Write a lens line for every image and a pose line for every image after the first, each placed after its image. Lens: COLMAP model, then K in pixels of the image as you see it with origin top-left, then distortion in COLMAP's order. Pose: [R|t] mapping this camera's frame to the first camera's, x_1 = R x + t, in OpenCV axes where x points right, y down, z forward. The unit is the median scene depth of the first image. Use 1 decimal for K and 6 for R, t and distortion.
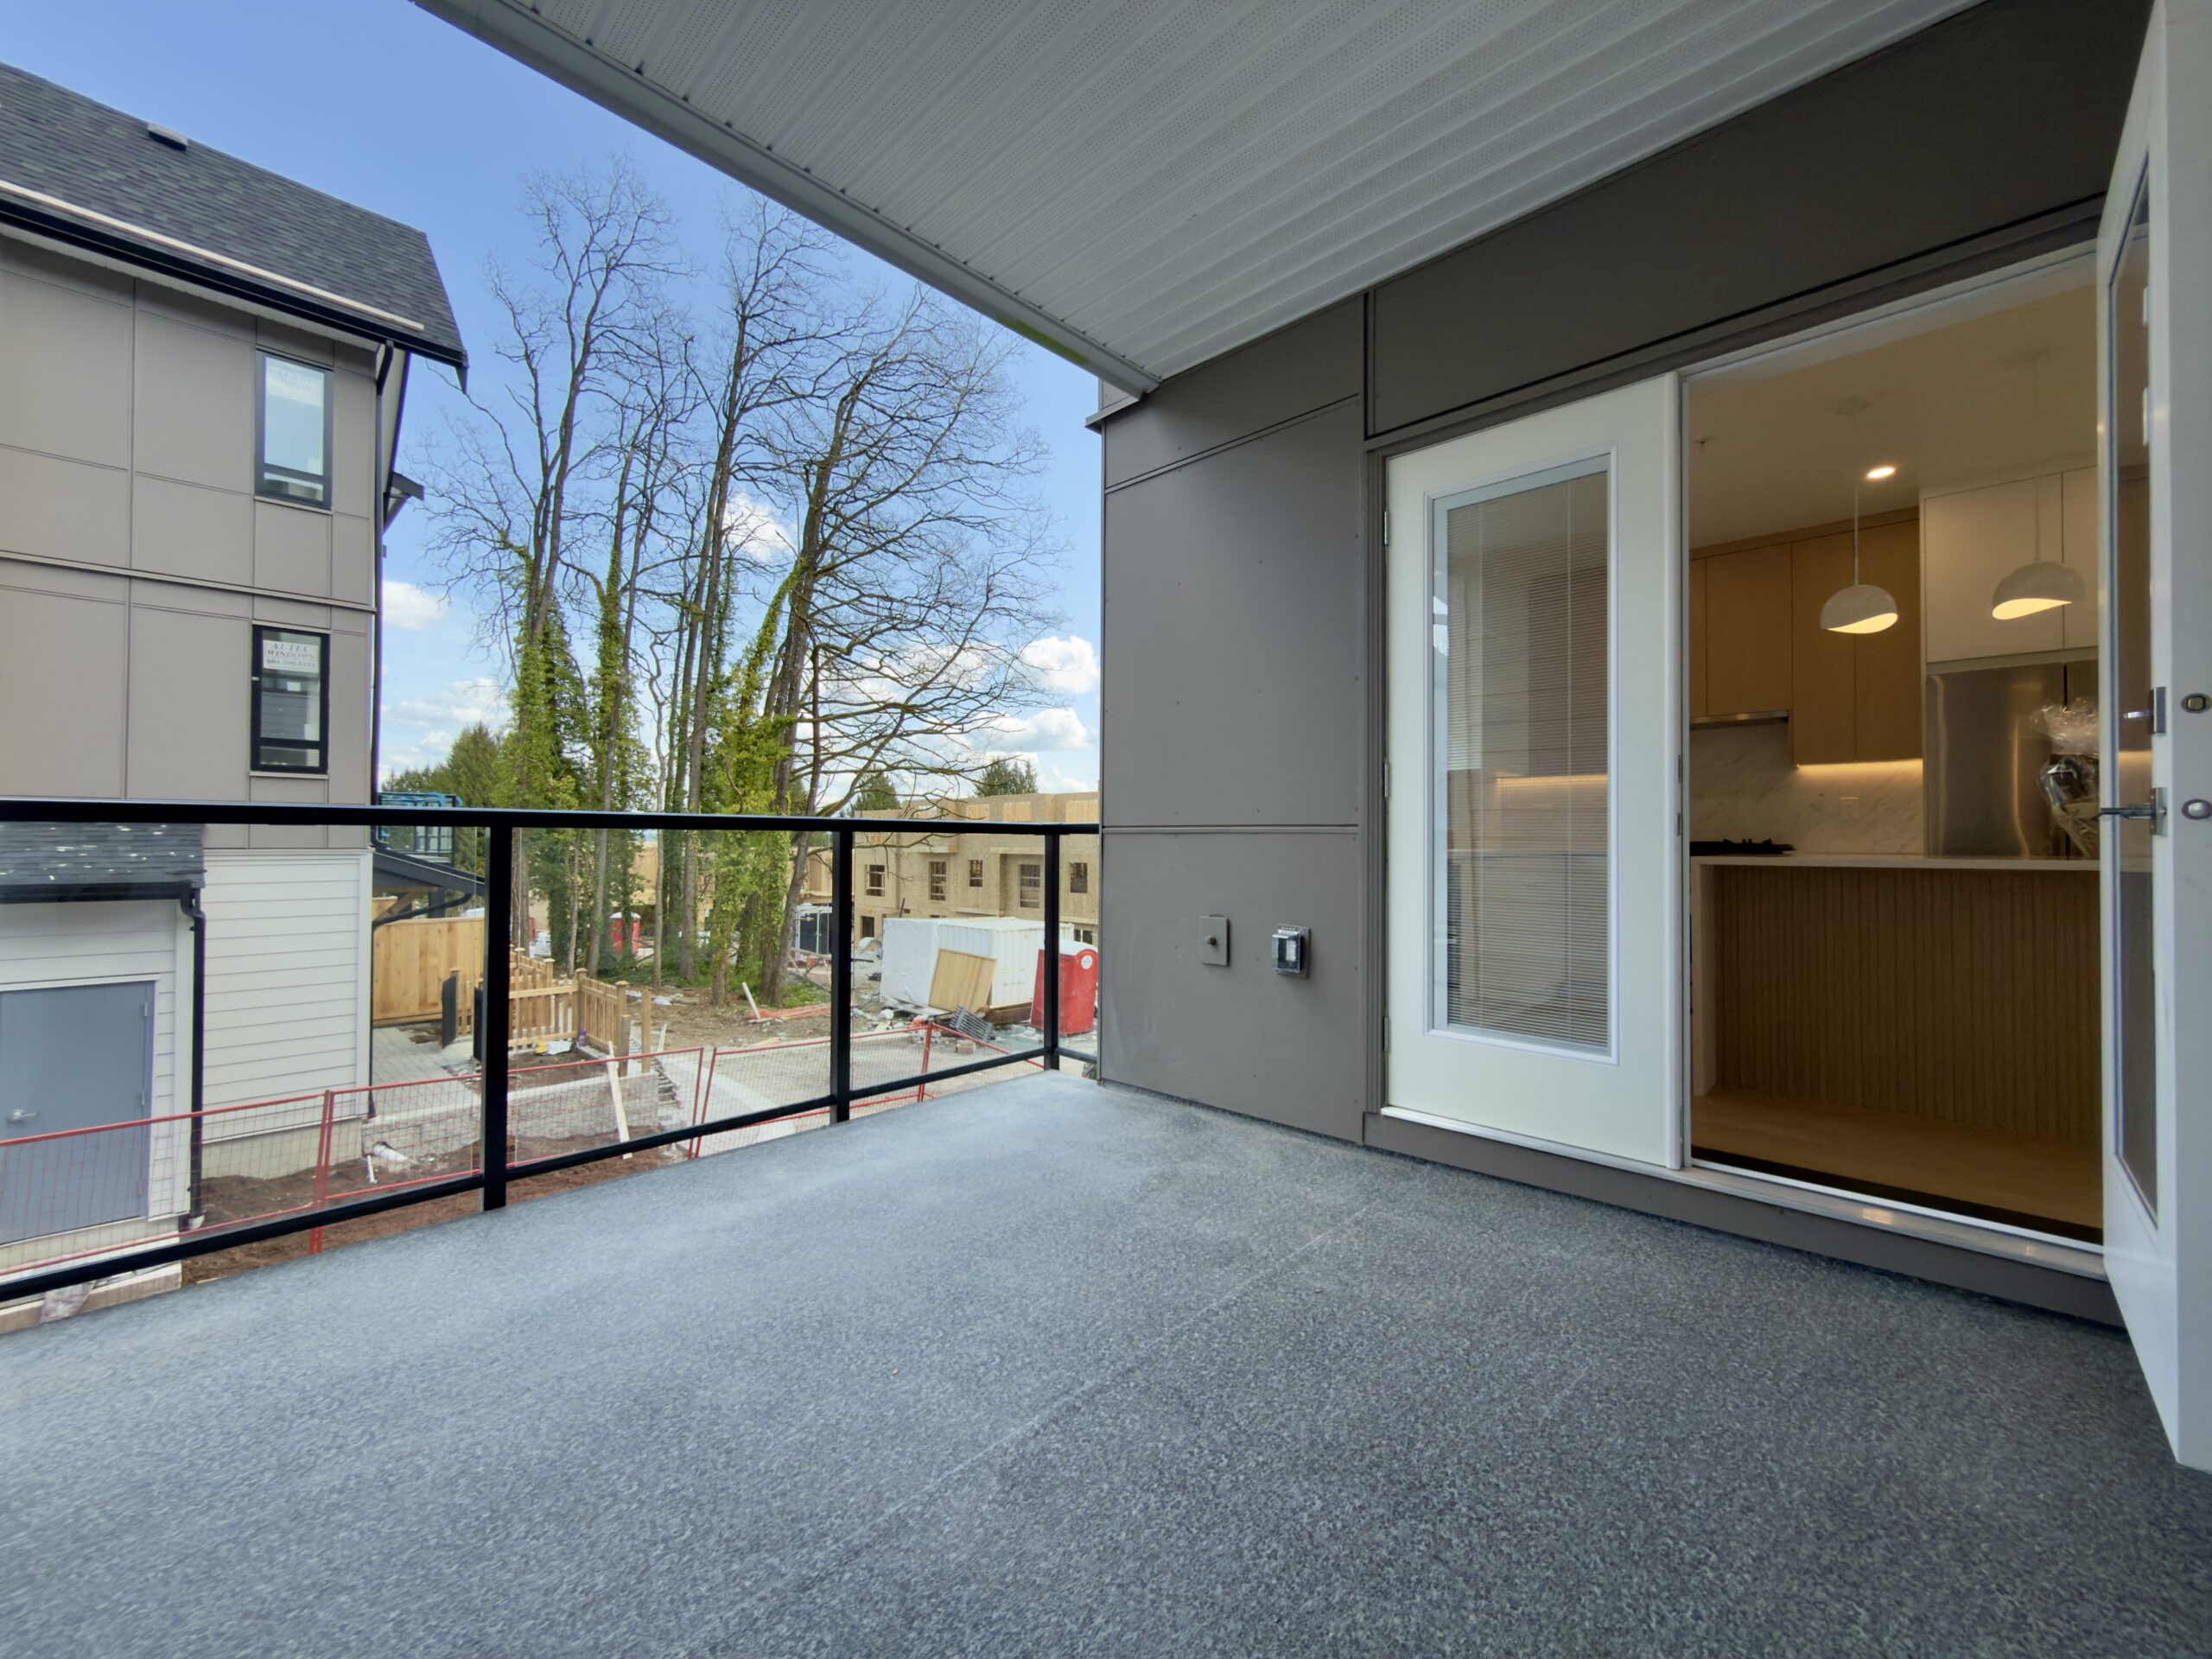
lens RADIAL K [[884.9, 0, 1107.3], [0, 884.9, 827.6], [0, 0, 1]] dist [-0.000032, -0.000411]
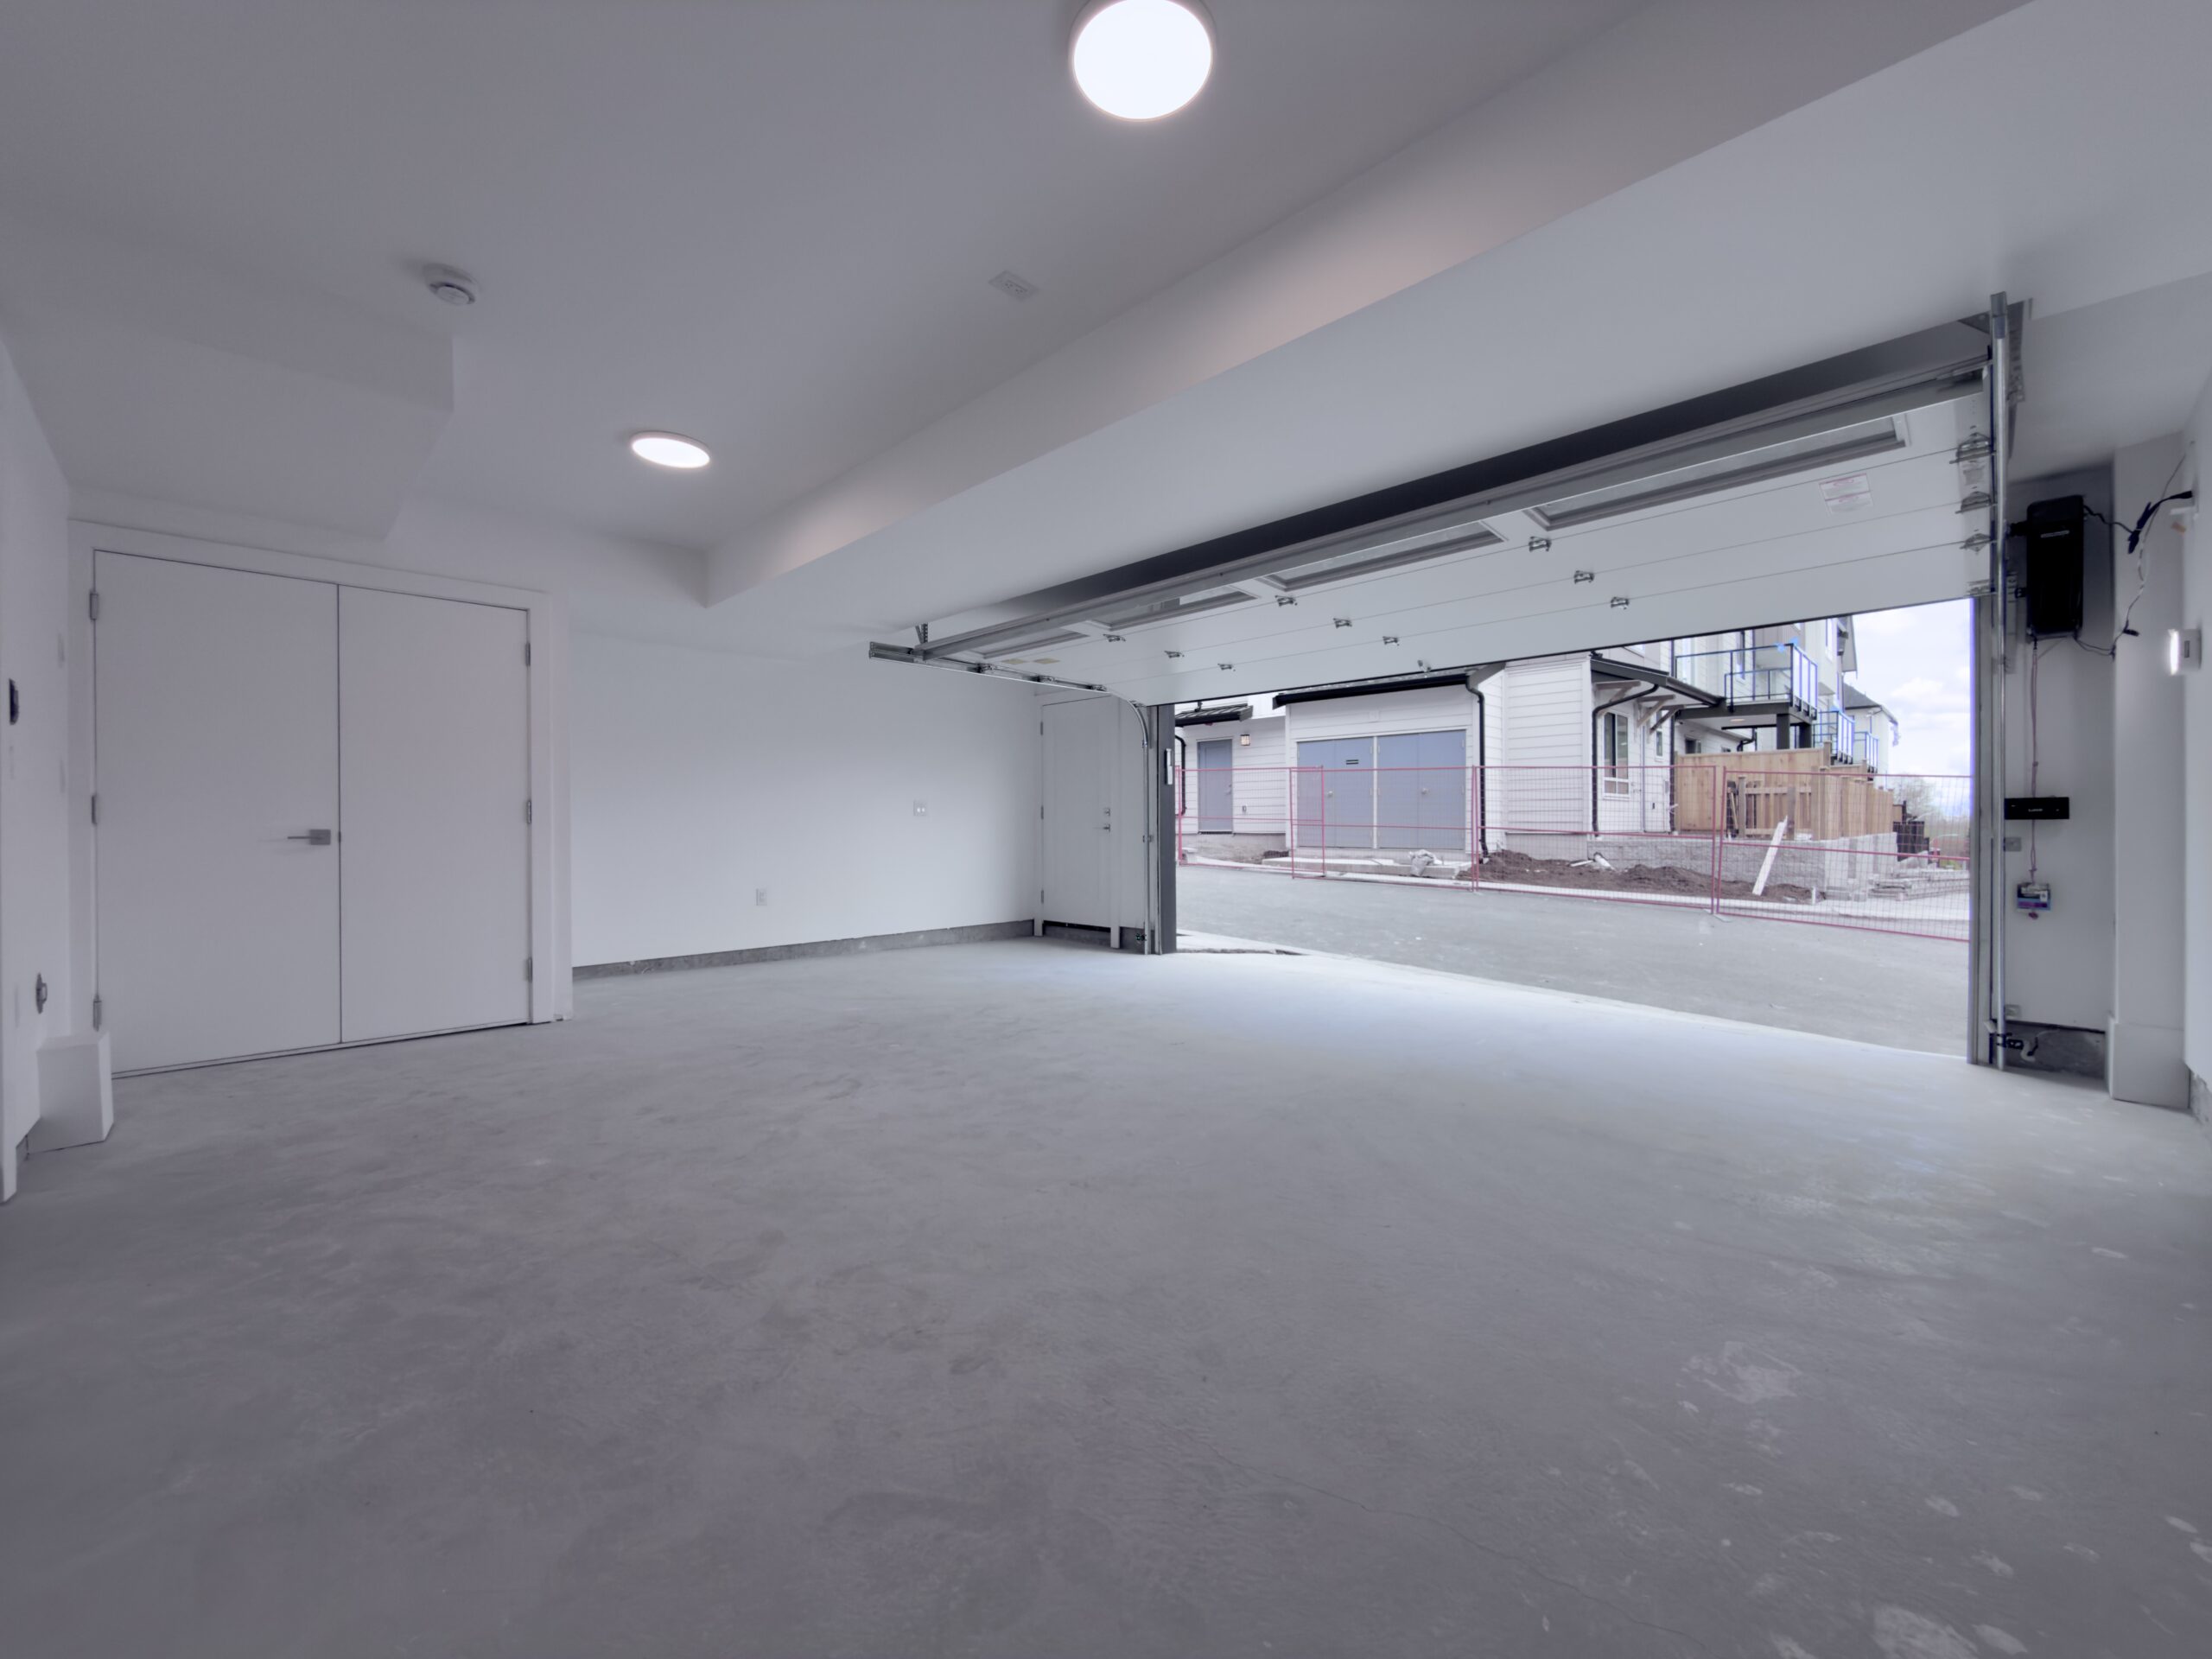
lens RADIAL K [[884.9, 0, 1105.3], [0, 884.9, 832.5], [0, 0, 1]] dist [-0.000032, -0.000411]
pose [[-0.030858, -0.001408, -0.999523, 0.589832], [0.015463, 0.999879, -0.001886, 0.260789], [0.999404, -0.015514, -0.030832, 0.178650]]
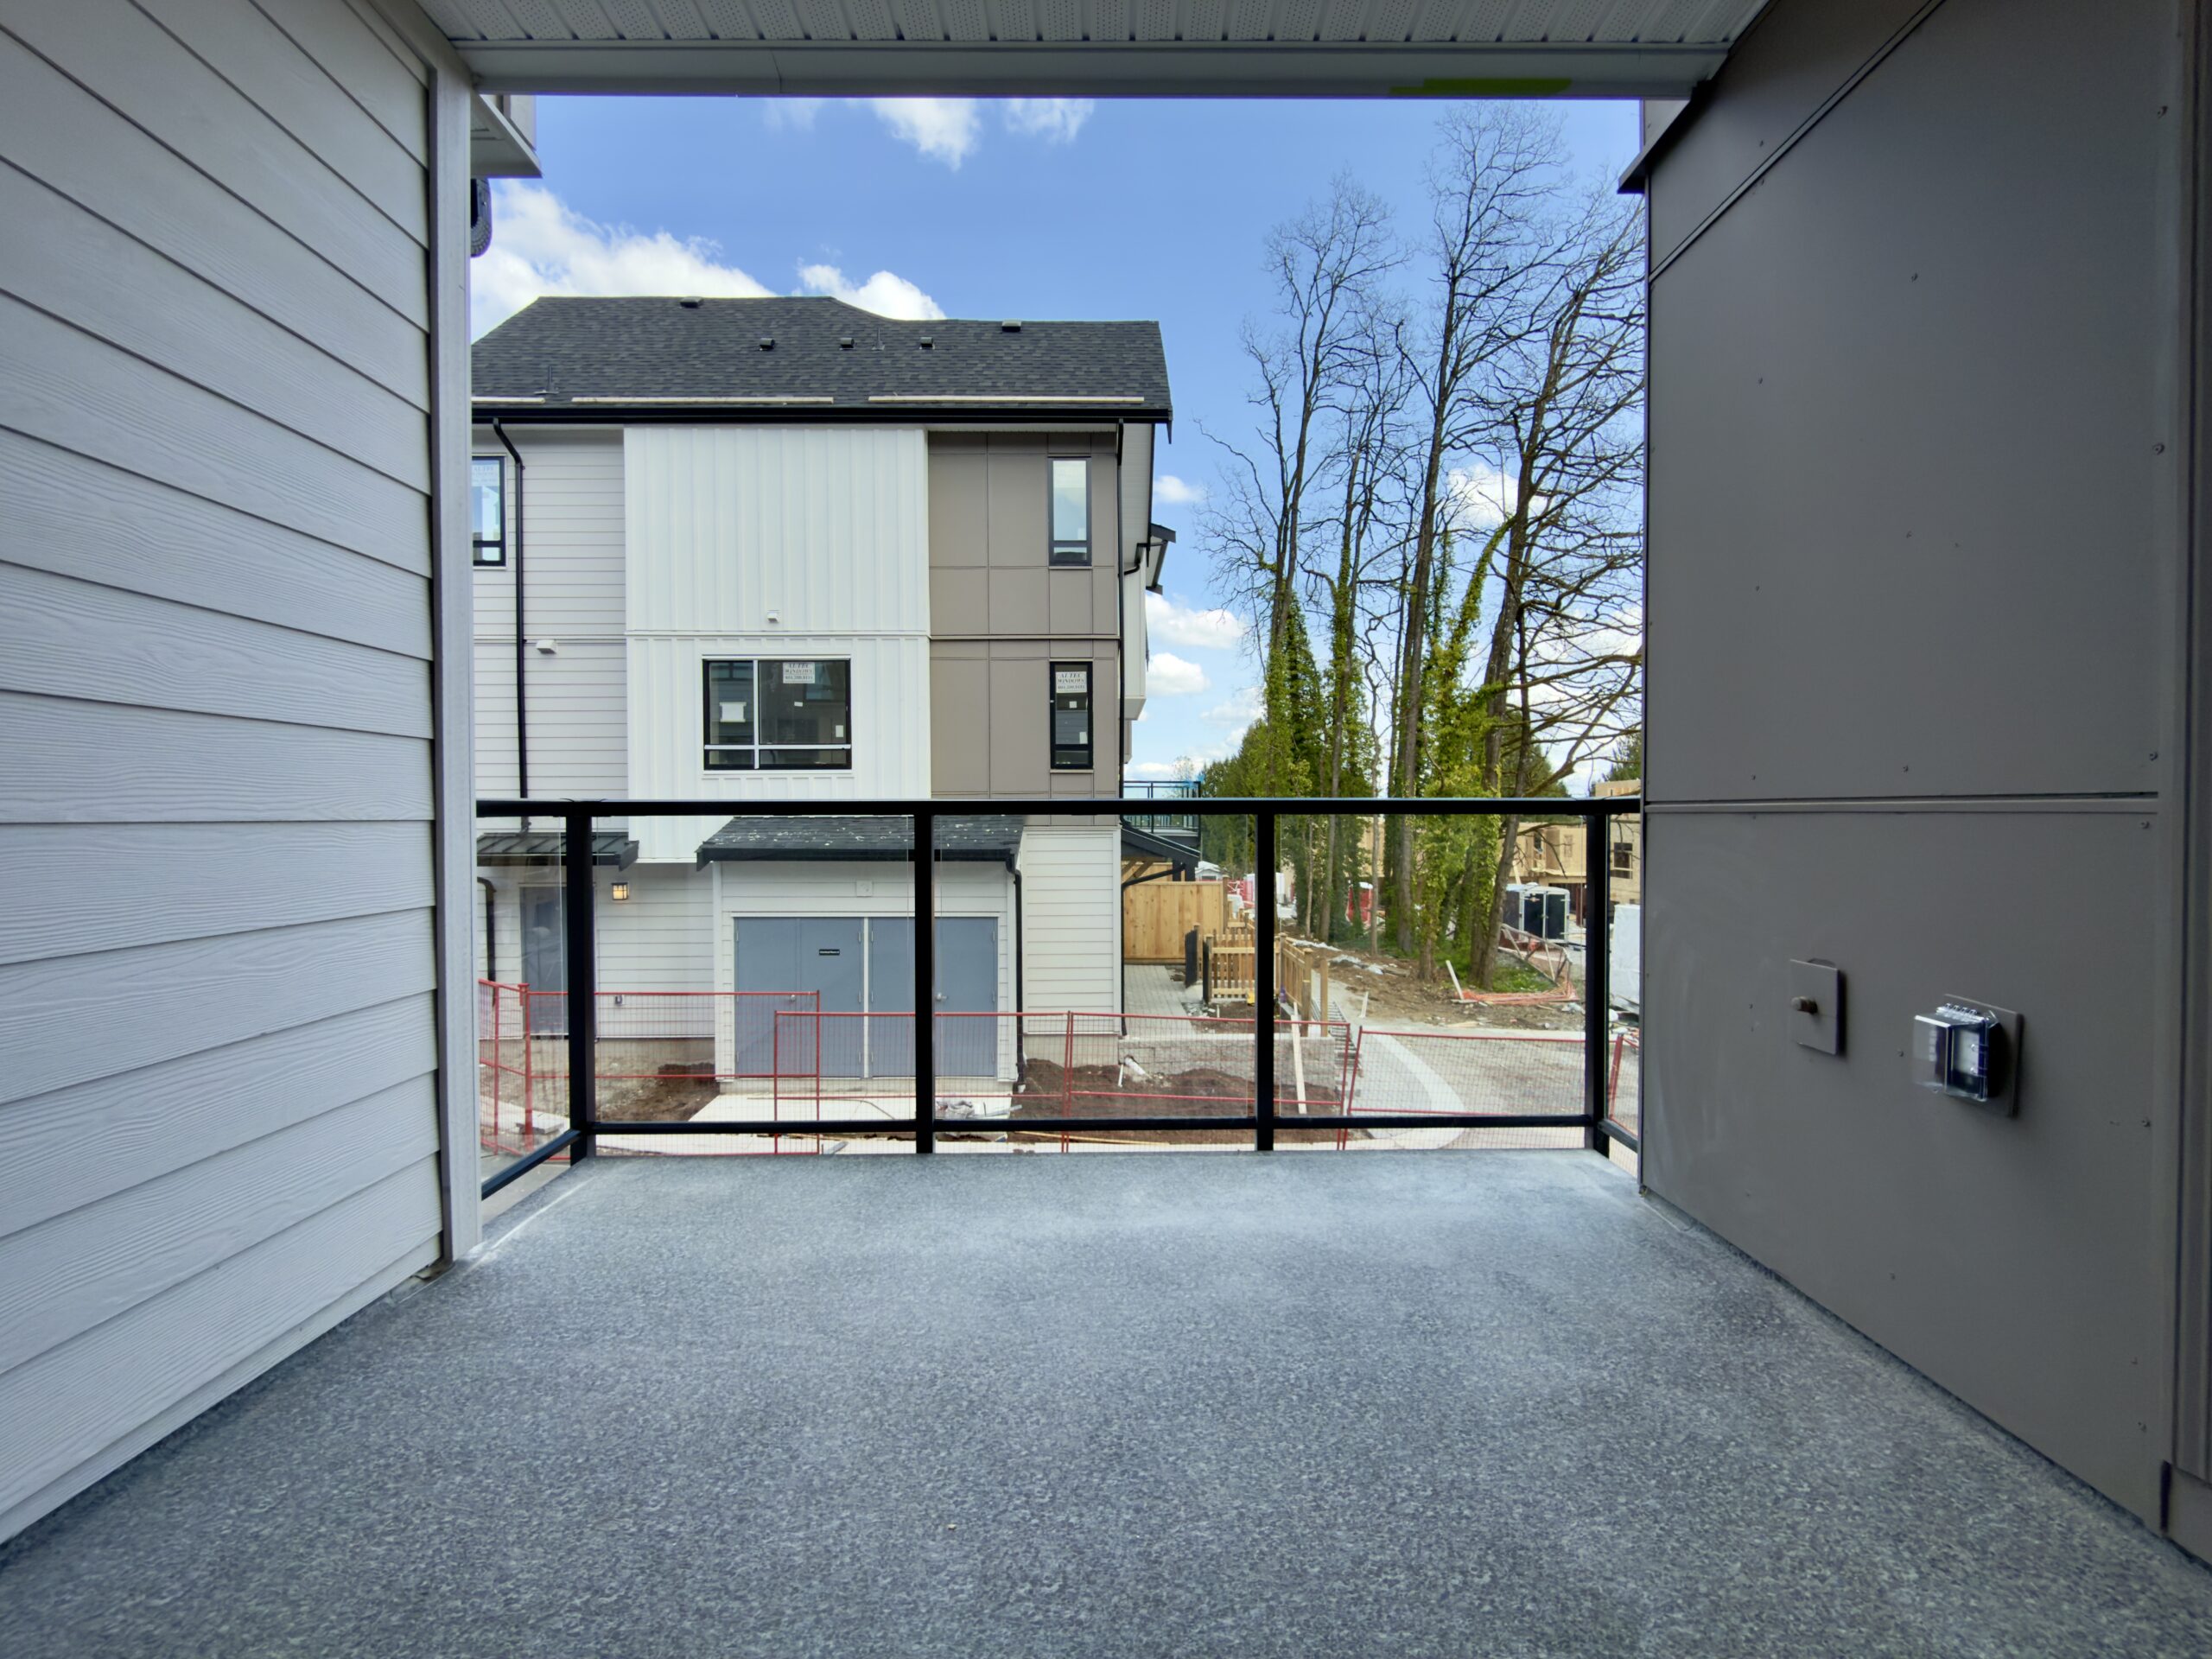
lens RADIAL K [[884.9, 0, 1099.8], [0, 884.9, 828.6], [0, 0, 1]] dist [-0.000032, -0.000411]
pose [[0.695539, 0.004173, -0.718477, 0.054154], [0.016772, 0.999616, 0.022043, -0.000818], [0.718293, -0.027382, 0.695202, 0.076881]]
